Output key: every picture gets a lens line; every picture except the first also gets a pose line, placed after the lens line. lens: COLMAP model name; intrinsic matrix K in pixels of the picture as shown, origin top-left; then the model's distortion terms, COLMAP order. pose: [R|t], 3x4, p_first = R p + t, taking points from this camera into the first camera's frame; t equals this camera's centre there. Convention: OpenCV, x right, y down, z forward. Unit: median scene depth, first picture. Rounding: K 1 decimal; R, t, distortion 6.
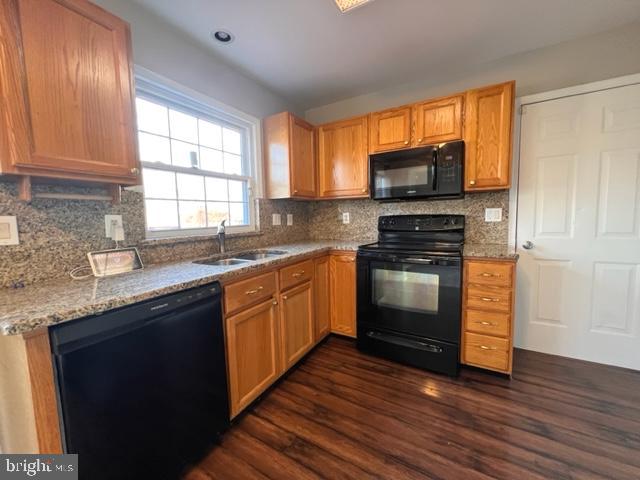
lens RADIAL K [[254.6, 0, 318.1], [0, 254.6, 238.1], [0, 0, 1]] dist [-0.000363, -0.000151]
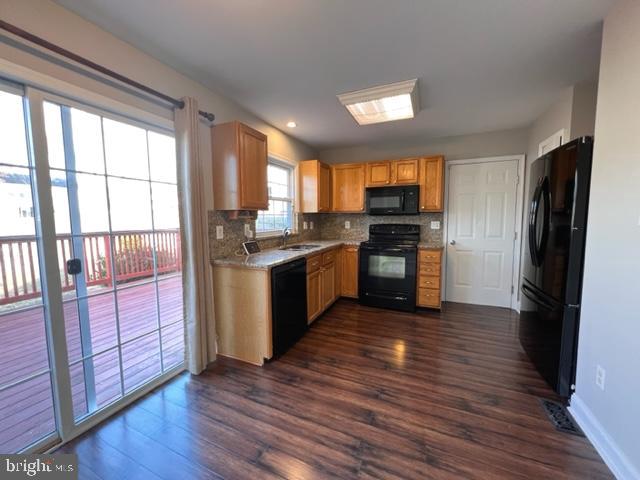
lens RADIAL K [[254.6, 0, 318.1], [0, 254.6, 238.1], [0, 0, 1]] dist [-0.000363, -0.000151]
pose [[0.994003, 0.008568, 0.109021, -0.325534], [-0.008081, 0.999955, -0.004907, 0.013863], [-0.109058, 0.003997, 0.994027, -0.700283]]
